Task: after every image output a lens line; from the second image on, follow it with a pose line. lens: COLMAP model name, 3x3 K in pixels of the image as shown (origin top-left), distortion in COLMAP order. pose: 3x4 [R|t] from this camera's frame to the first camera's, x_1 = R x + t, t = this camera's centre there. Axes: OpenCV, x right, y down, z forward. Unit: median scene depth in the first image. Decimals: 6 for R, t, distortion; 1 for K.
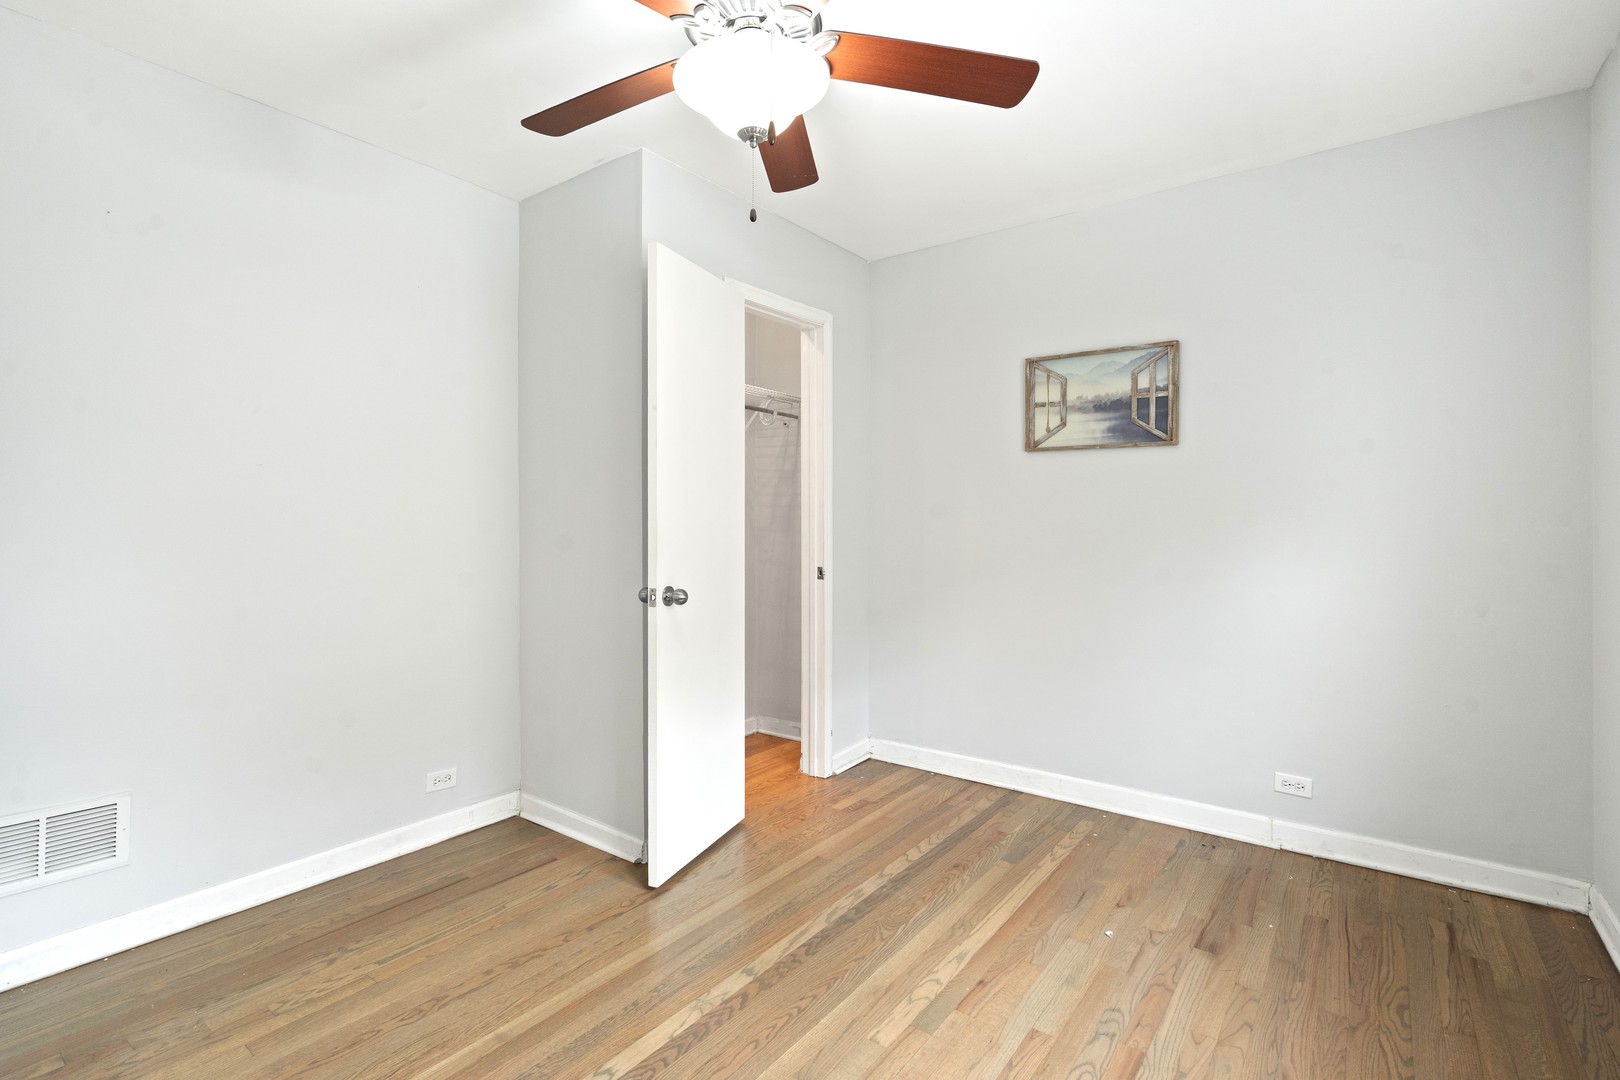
lens RADIAL K [[755.8, 0, 809.0], [0, 755.8, 531.8], [0, 0, 1]] dist [-0.005240, 0.001382]
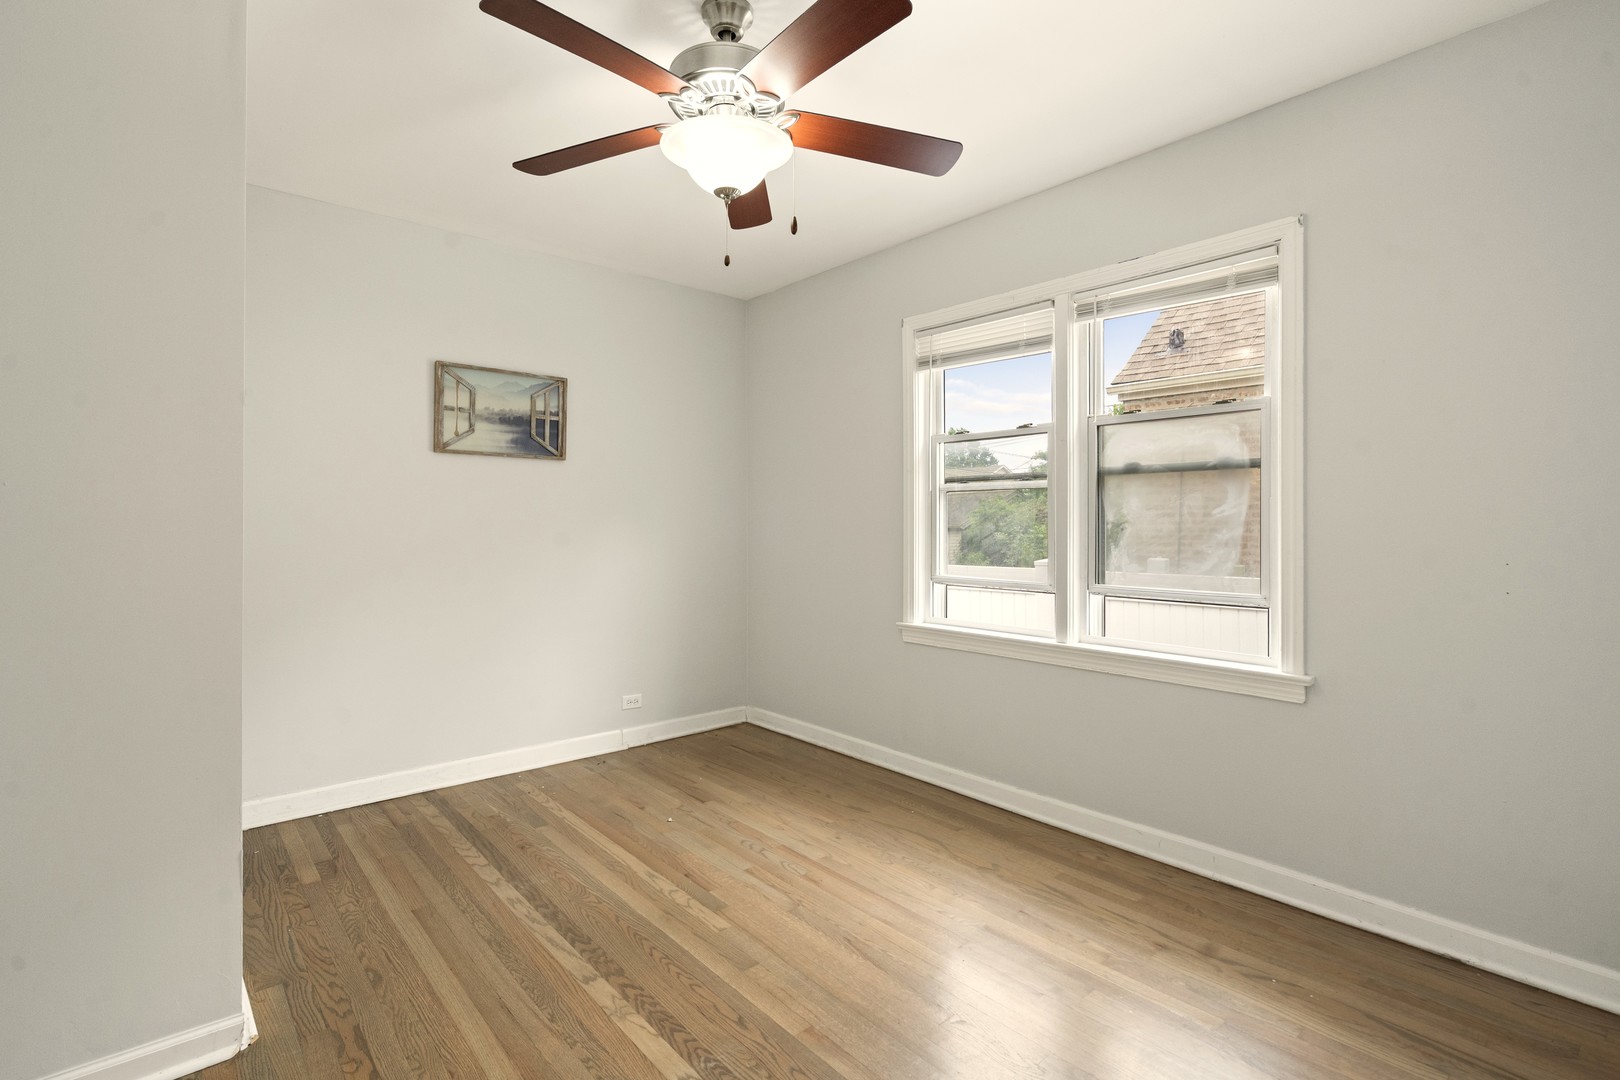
lens RADIAL K [[755.8, 0, 776.6], [0, 755.8, 520.3], [0, 0, 1]] dist [-0.005240, 0.001382]
pose [[0.231272, 0.001202, 0.972888, -0.653577], [0.014710, 0.999881, -0.004733, -0.002712], [-0.972778, 0.015406, 0.231226, 0.353416]]
